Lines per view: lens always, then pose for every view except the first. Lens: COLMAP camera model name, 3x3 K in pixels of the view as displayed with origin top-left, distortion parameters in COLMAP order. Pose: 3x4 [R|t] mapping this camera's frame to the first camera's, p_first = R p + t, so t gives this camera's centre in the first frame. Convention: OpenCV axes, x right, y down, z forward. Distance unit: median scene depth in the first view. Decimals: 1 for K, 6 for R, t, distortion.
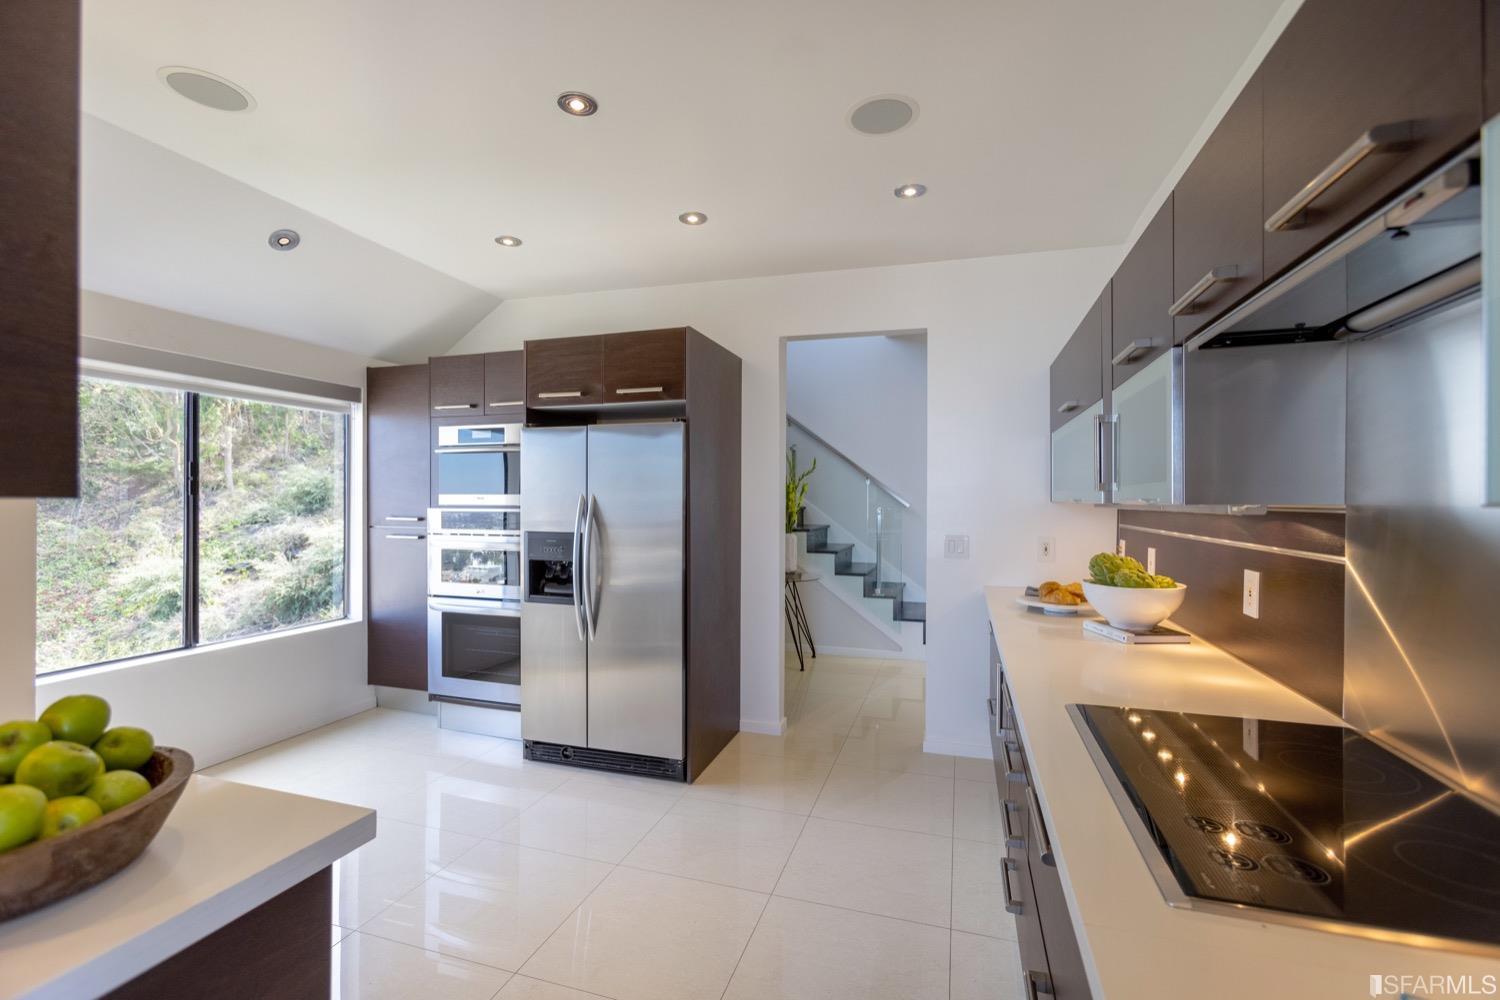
lens RADIAL K [[666.7, 0, 744.8], [0, 666.7, 501.6], [0, 0, 1]] dist [-0.019308, 0.000151]
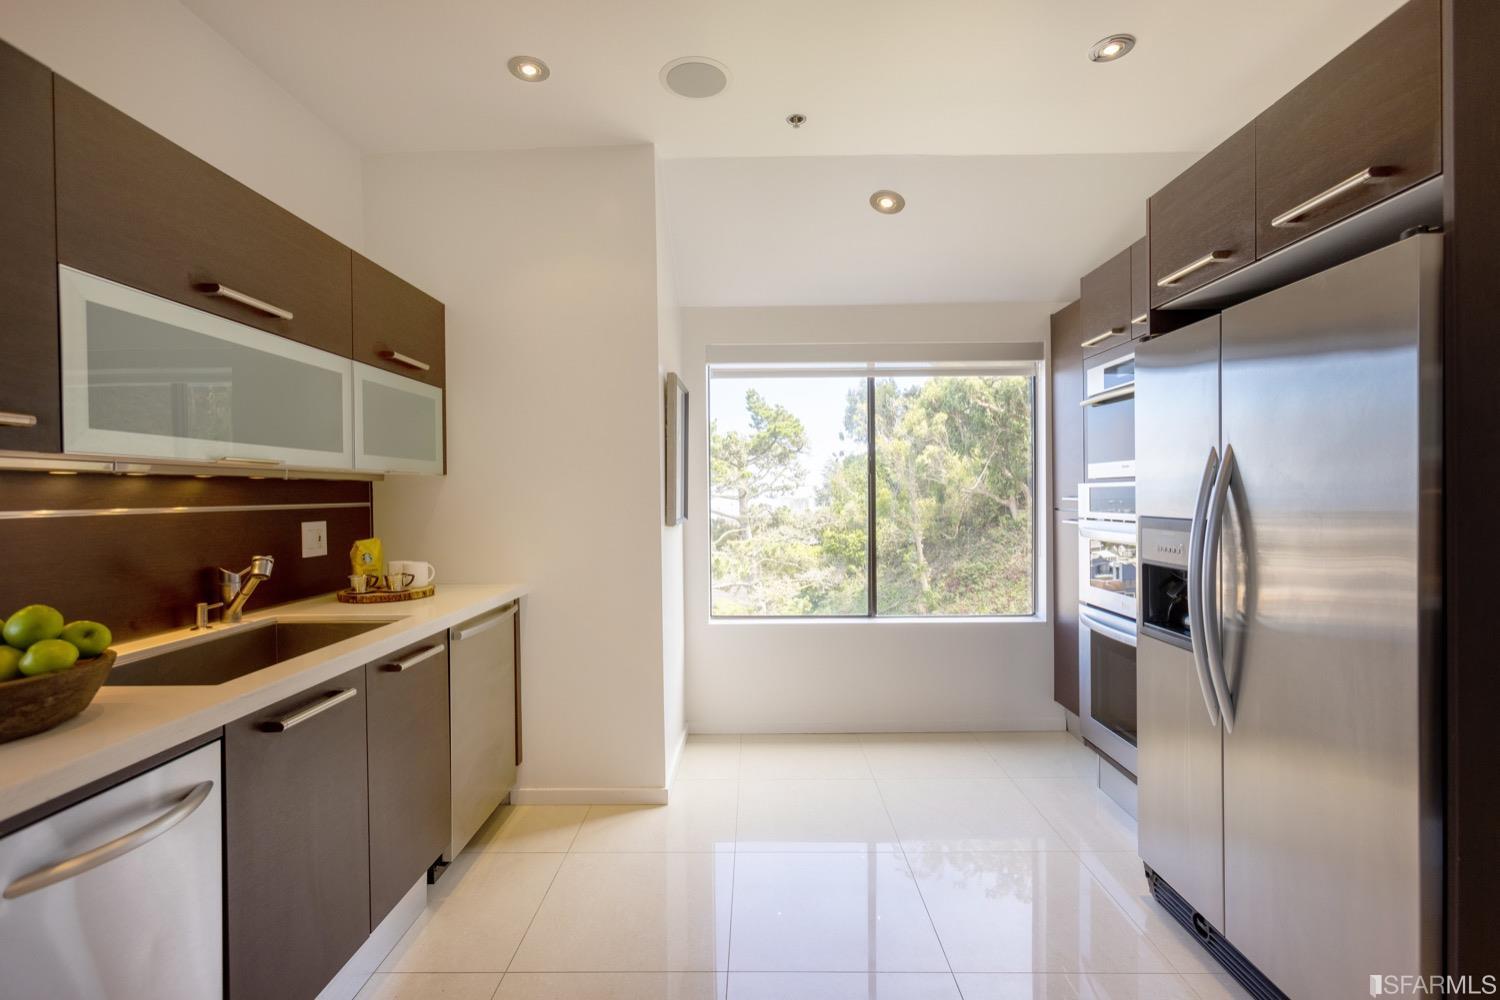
lens RADIAL K [[677.8, 0, 751.8], [0, 677.8, 502.1], [0, 0, 1]] dist [0.008881, 0.000457]
pose [[0.290164, 0.004077, -0.956968, 0.143573], [0.007207, 0.999953, 0.006446, 0.023307], [0.956950, -0.008767, 0.290121, 0.436628]]
